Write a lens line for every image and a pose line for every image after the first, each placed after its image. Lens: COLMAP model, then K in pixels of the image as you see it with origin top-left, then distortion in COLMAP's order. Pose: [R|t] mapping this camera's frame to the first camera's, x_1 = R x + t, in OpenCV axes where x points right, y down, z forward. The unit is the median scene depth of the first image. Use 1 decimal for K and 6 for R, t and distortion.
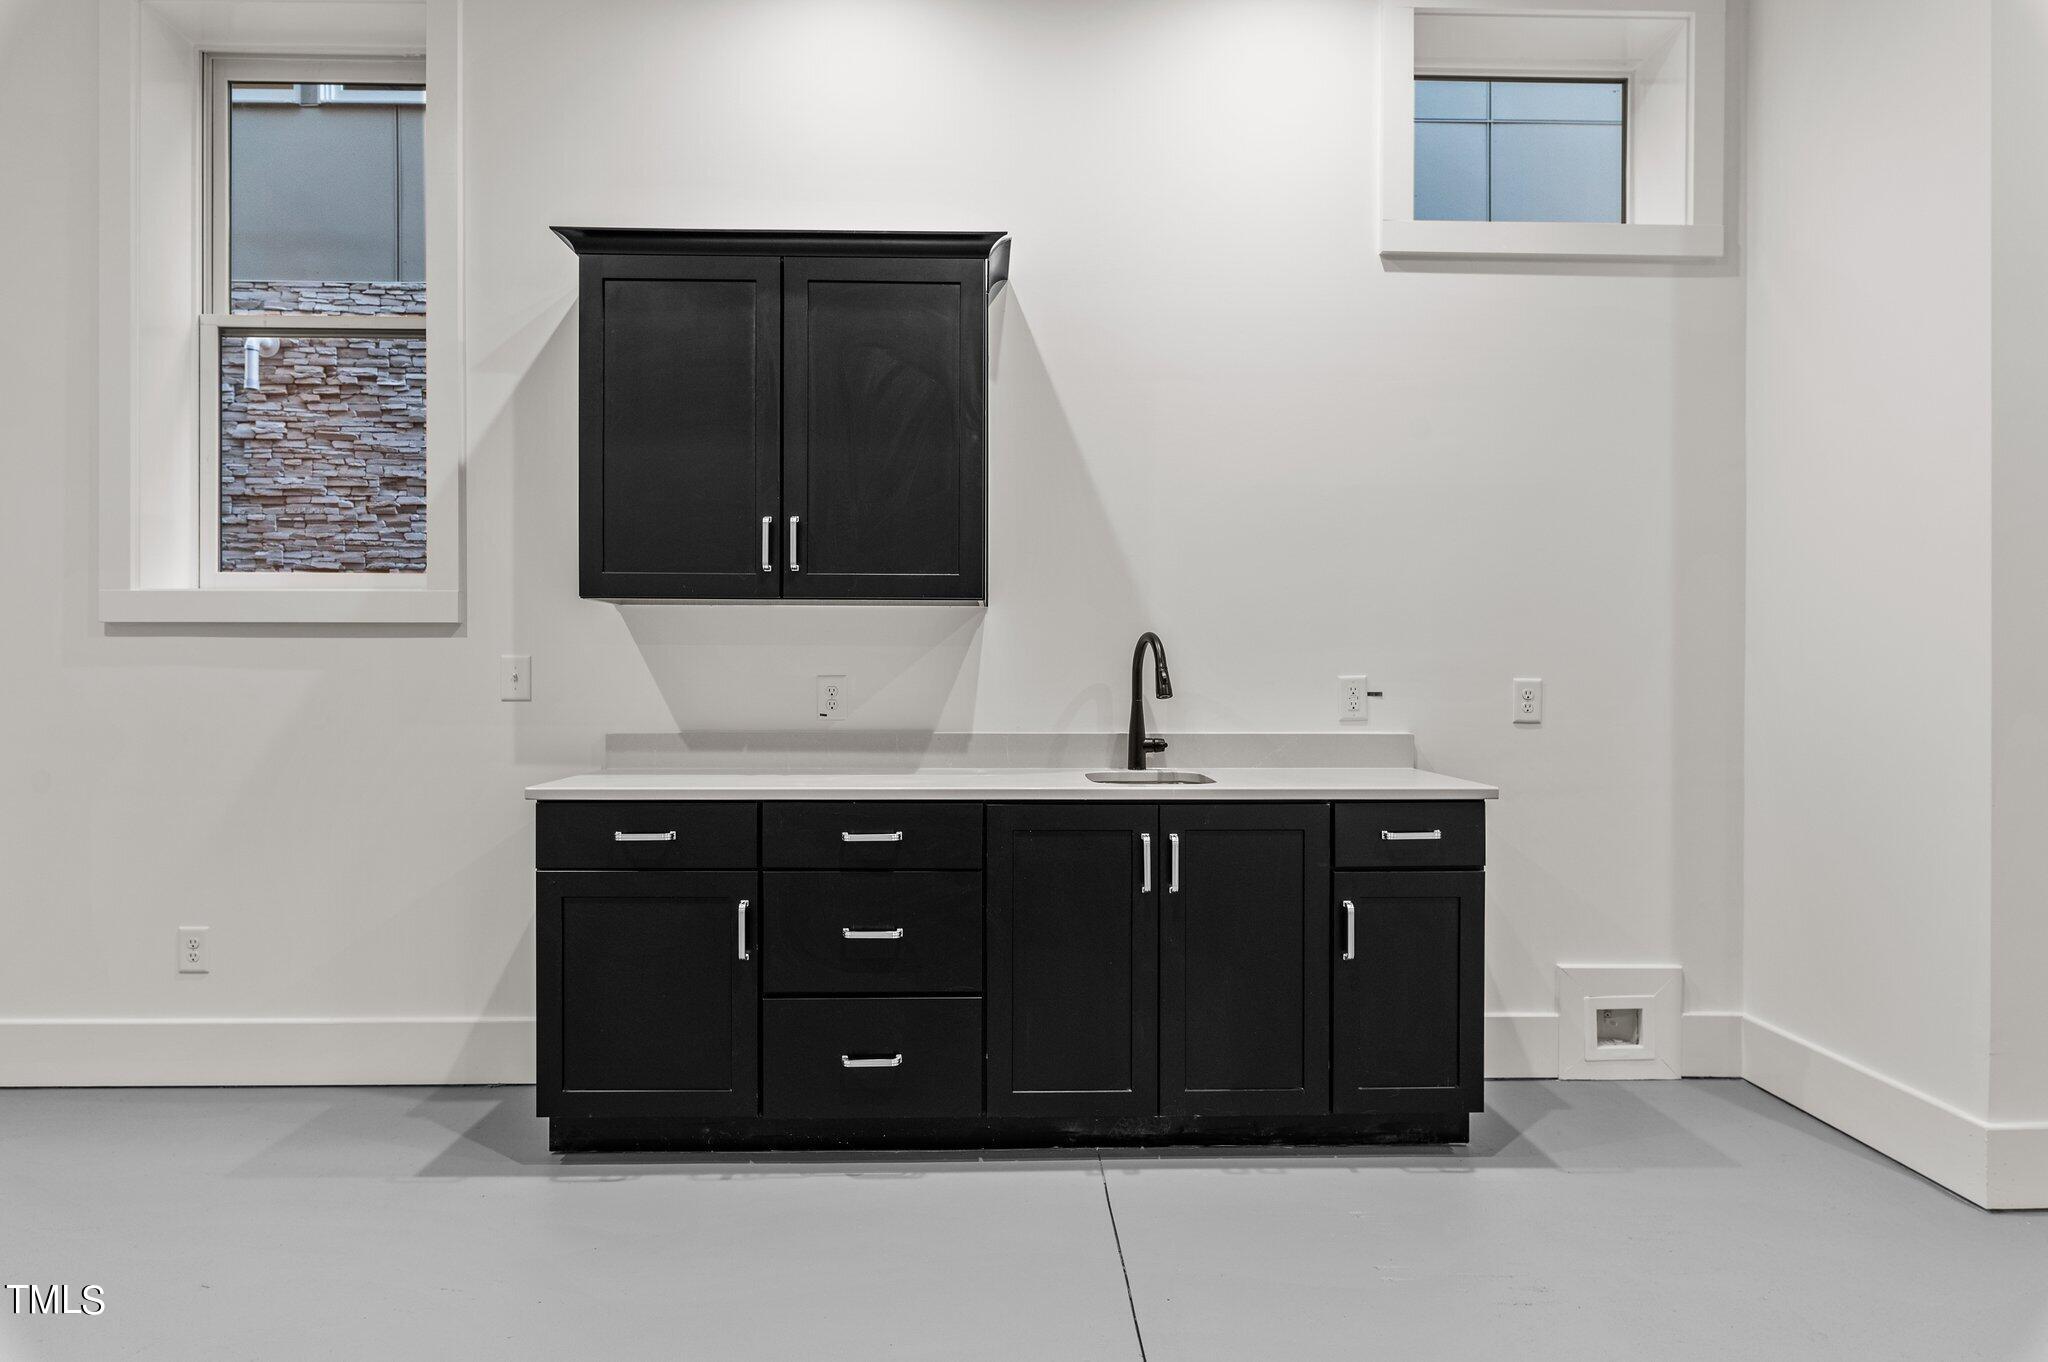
lens RADIAL K [[1310.0, 0, 1028.7], [0, 1310.0, 681.7], [0, 0, 1]] dist [-0.011895, -0.001493]
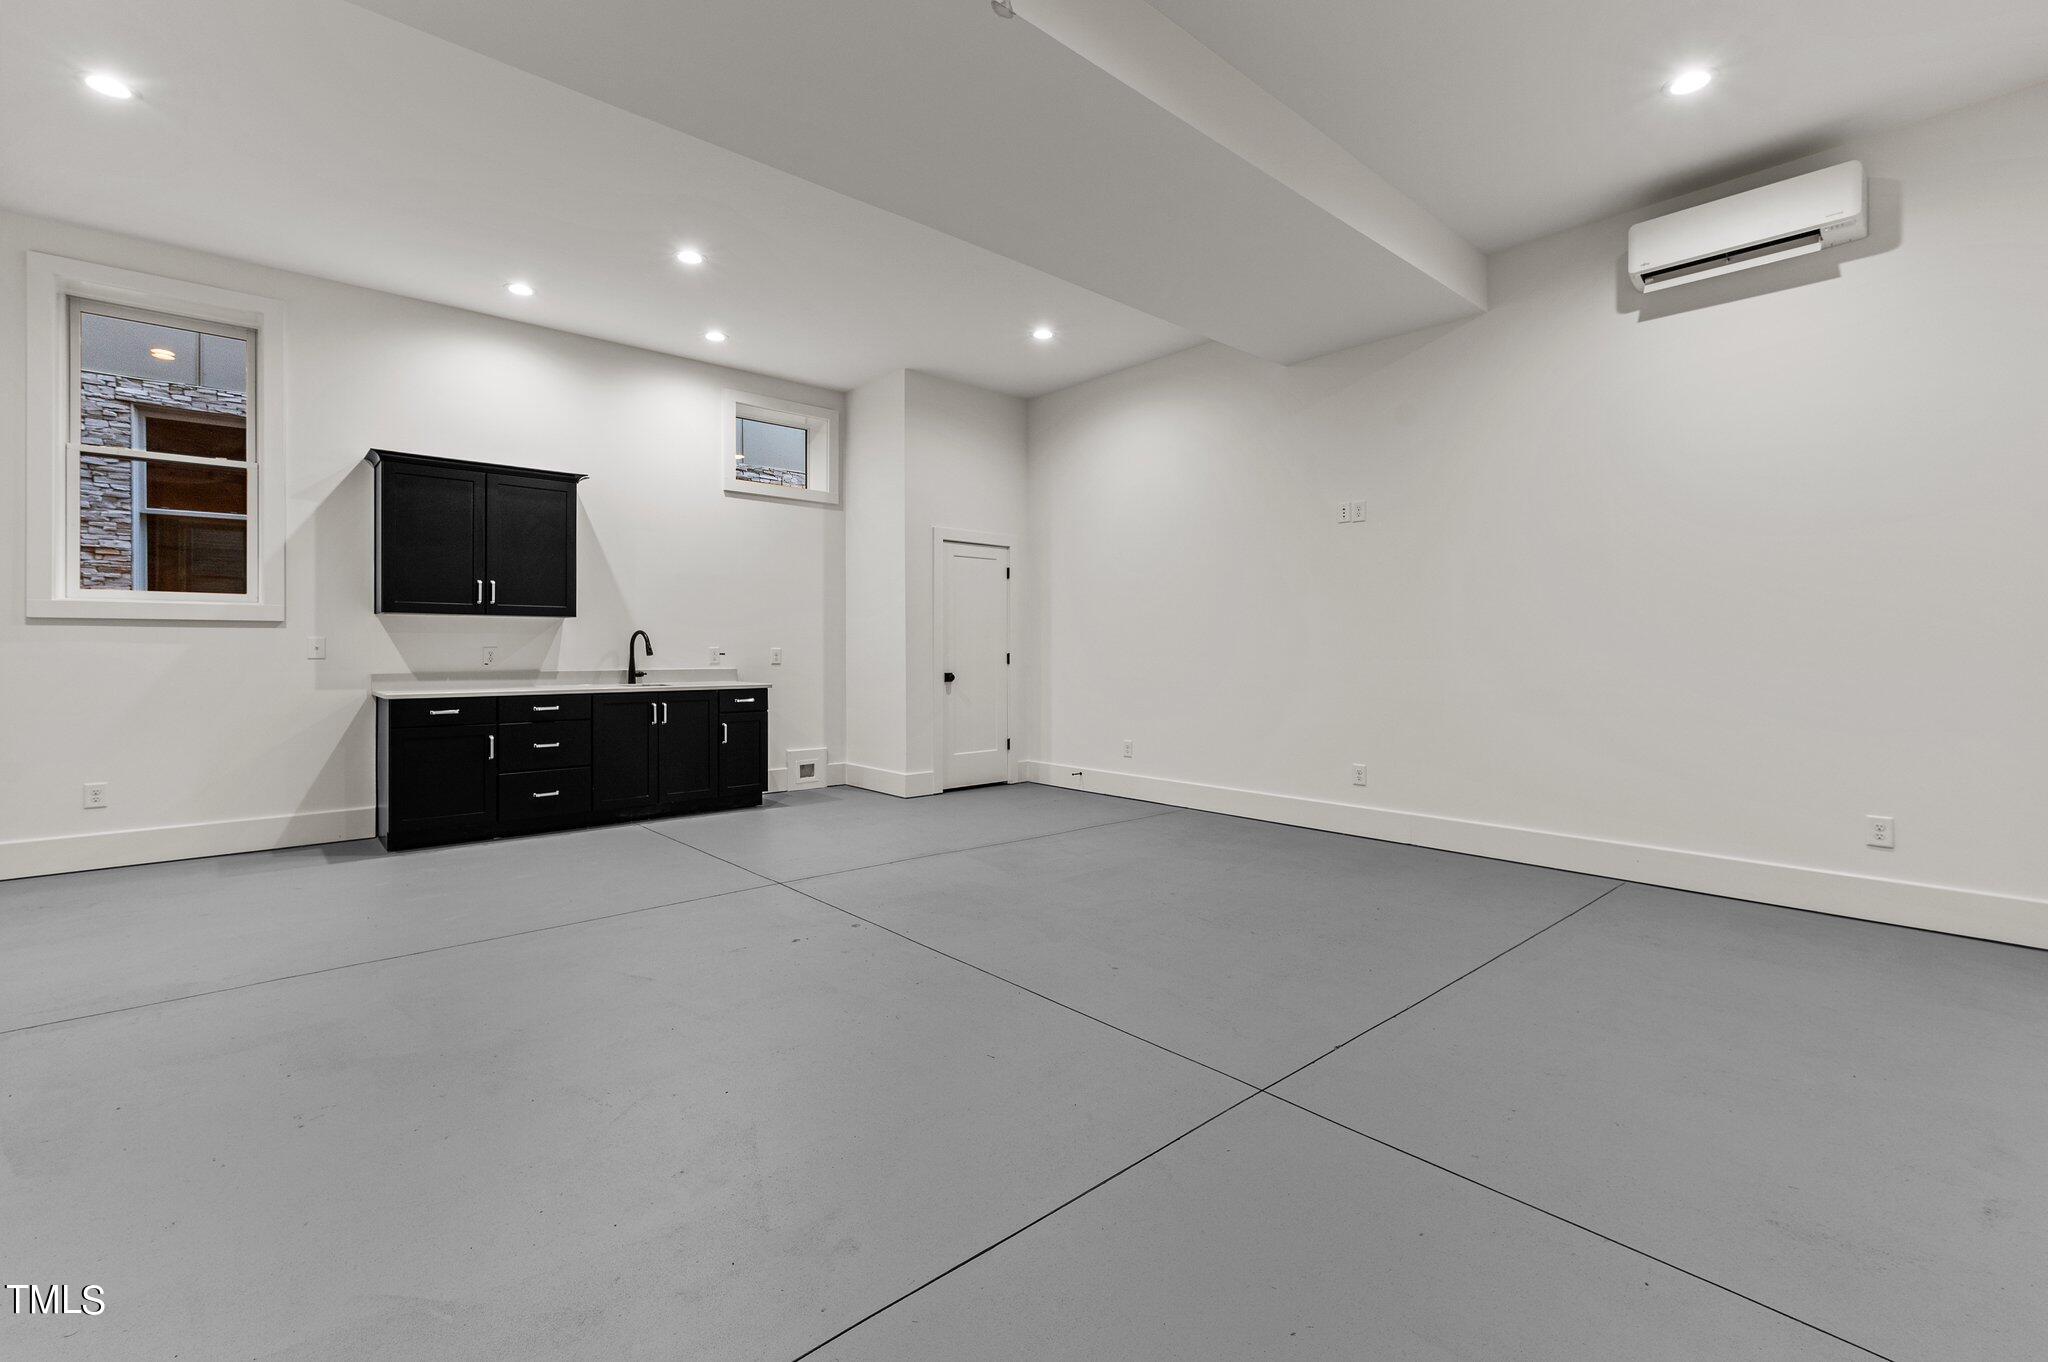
lens RADIAL K [[886.7, 0, 1030.5], [0, 886.7, 663.7], [0, 0, 1]] dist [-0.015710, 0.000886]
pose [[0.763570, -0.012049, 0.645613, -0.431342], [0.006050, 0.999916, 0.011505, 0.012729], [-0.645697, -0.004879, 0.763578, -0.808318]]
